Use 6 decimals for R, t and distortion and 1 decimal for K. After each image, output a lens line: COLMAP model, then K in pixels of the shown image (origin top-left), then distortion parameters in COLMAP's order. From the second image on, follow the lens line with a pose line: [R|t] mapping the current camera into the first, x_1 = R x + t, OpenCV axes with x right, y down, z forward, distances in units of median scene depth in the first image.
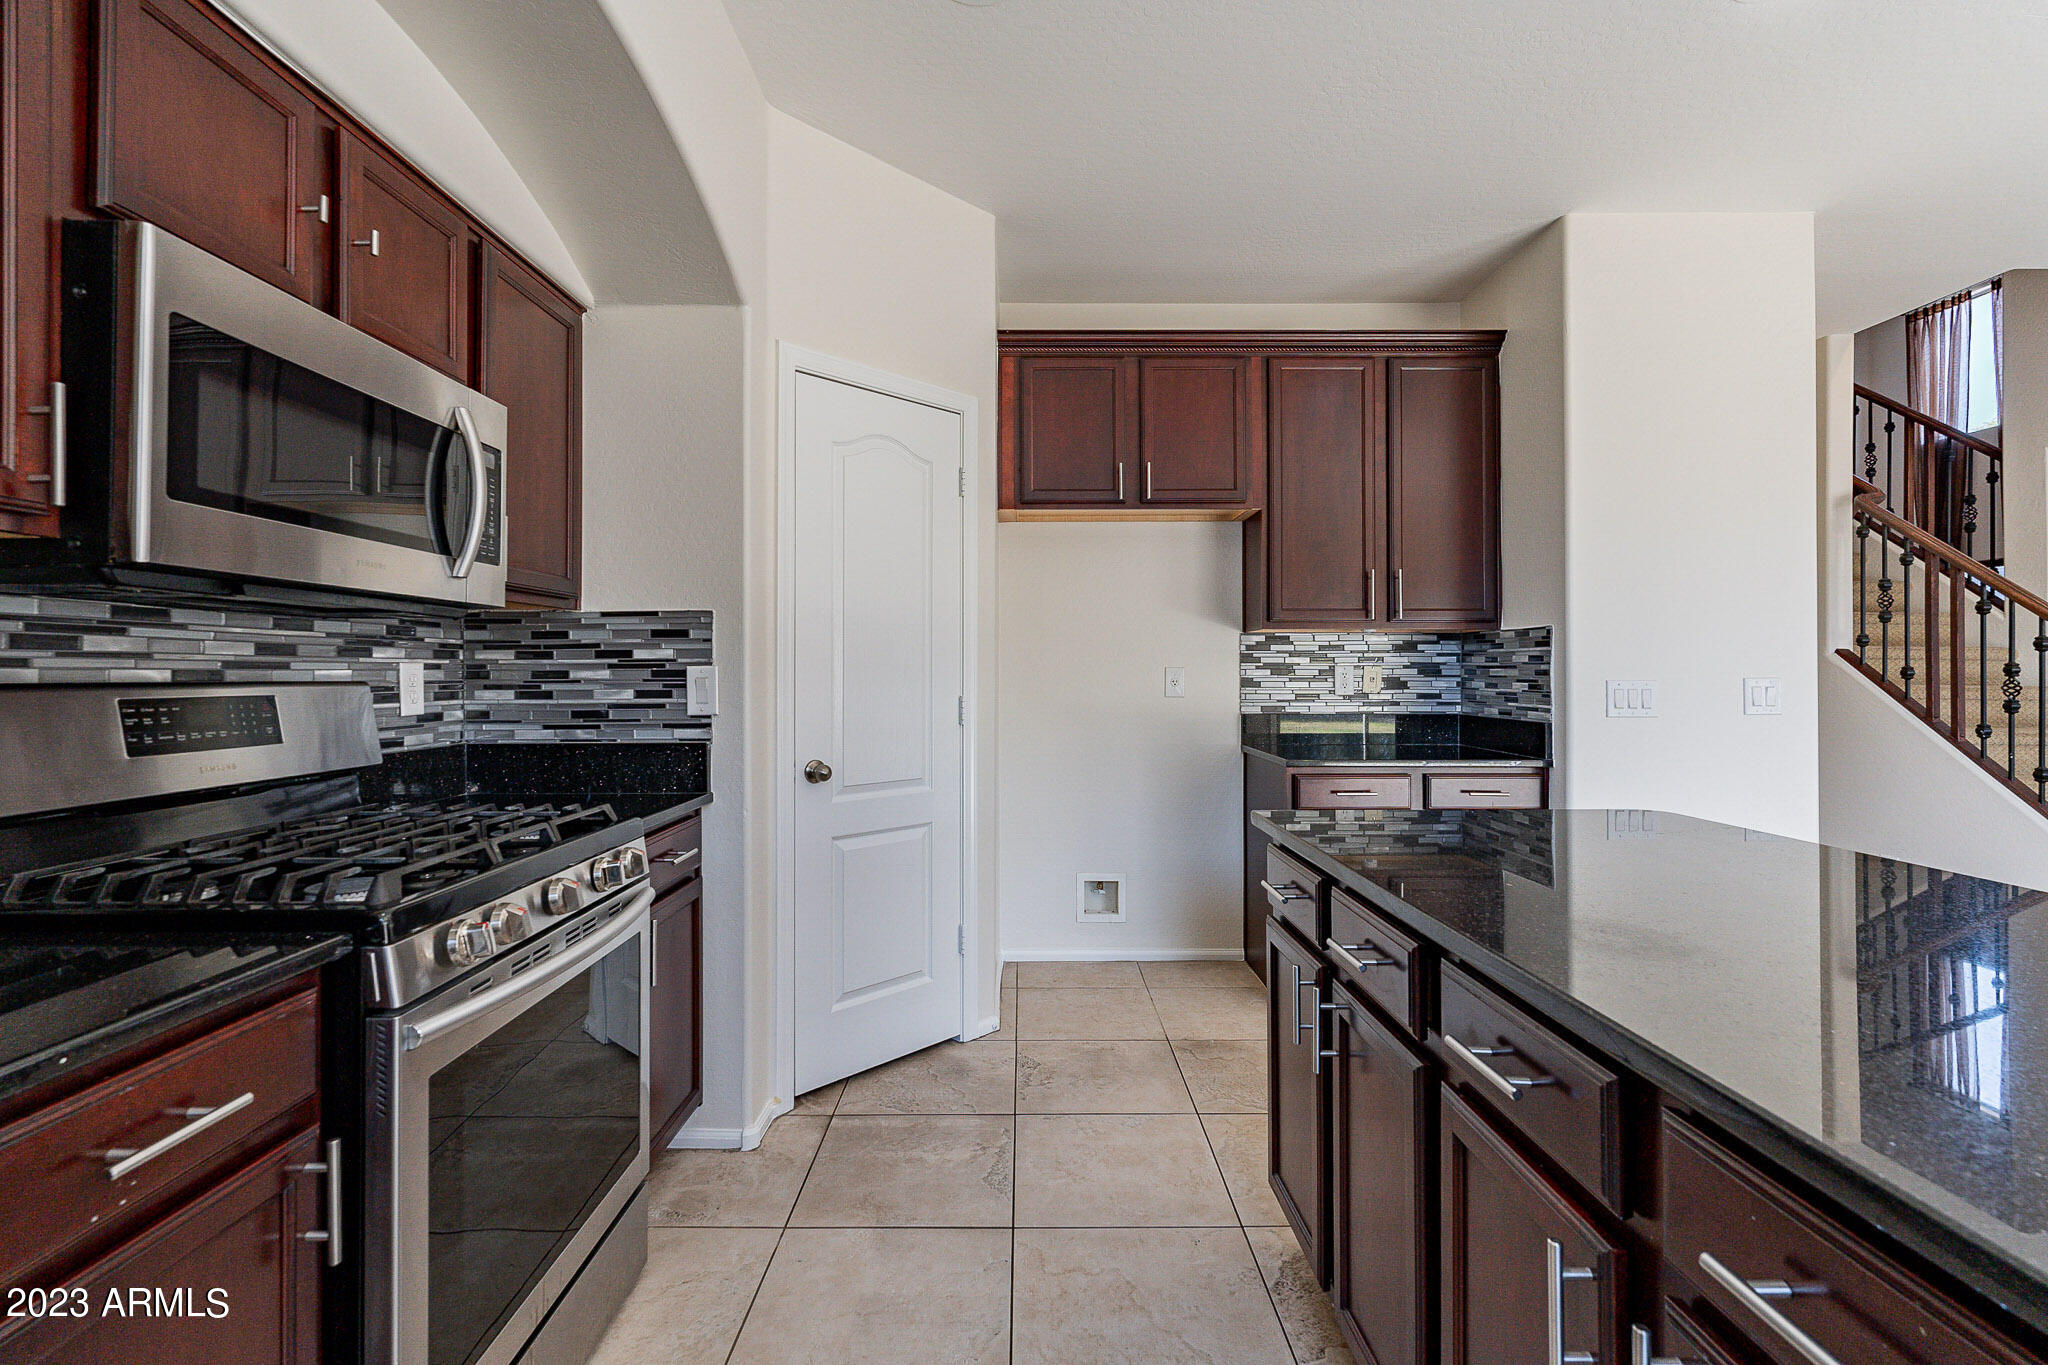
lens RADIAL K [[906.9, 0, 1012.9], [0, 906.9, 668.7], [0, 0, 1]] dist [-0.002859, -0.000184]
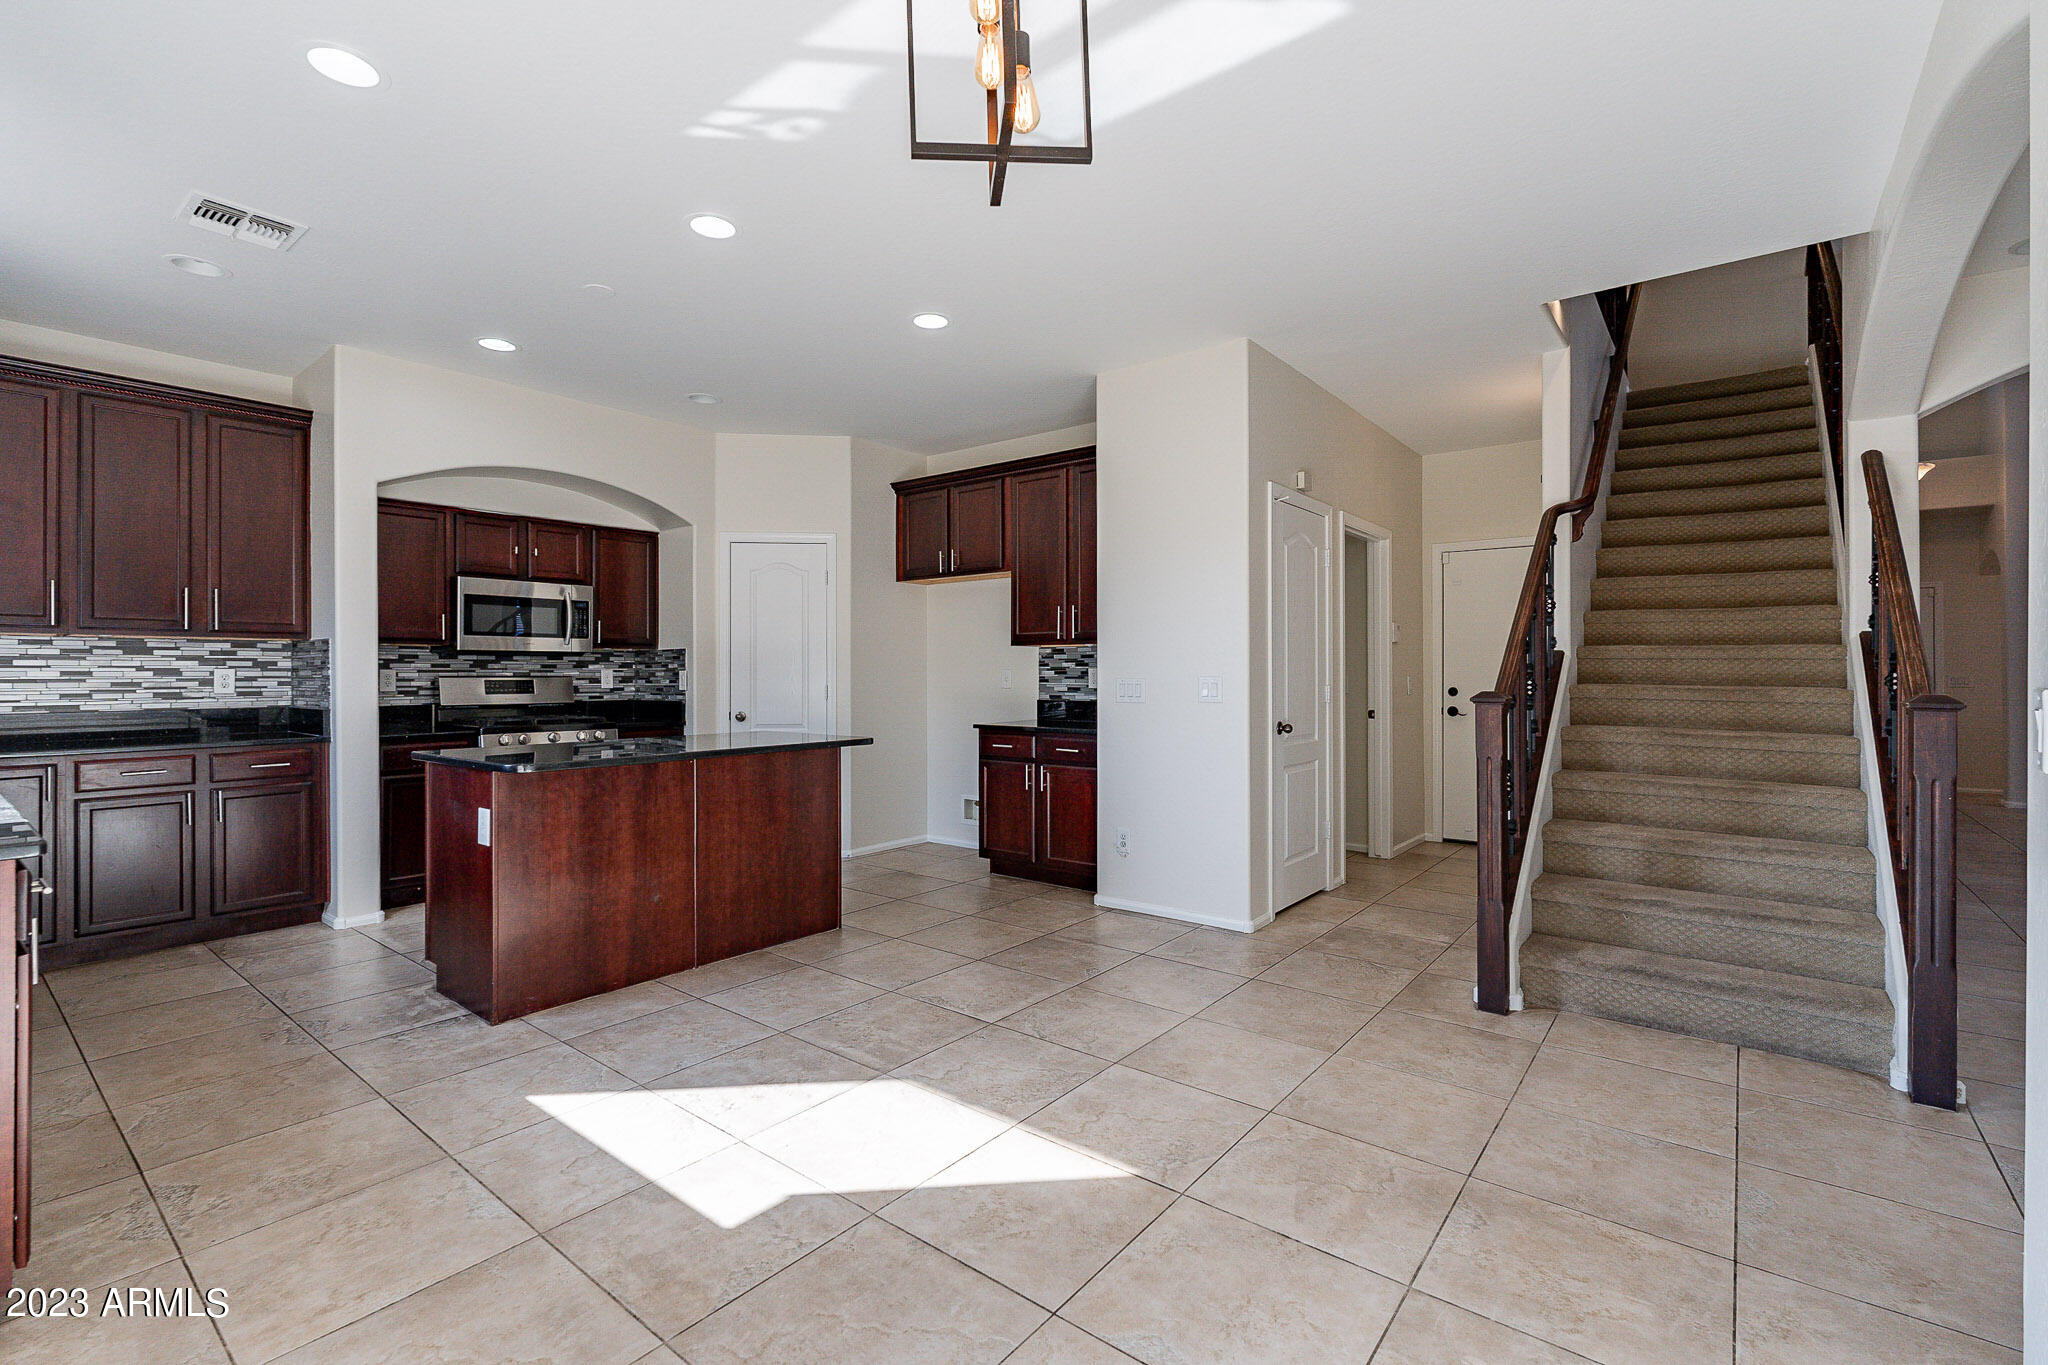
lens RADIAL K [[906.9, 0, 1012.9], [0, 906.9, 668.7], [0, 0, 1]] dist [-0.002859, -0.000184]
pose [[0.782366, -0.002244, -0.622815, 1.983148], [0.003259, 0.999995, 0.000492, -0.006890], [0.622811, -0.002415, 0.782369, -0.407635]]
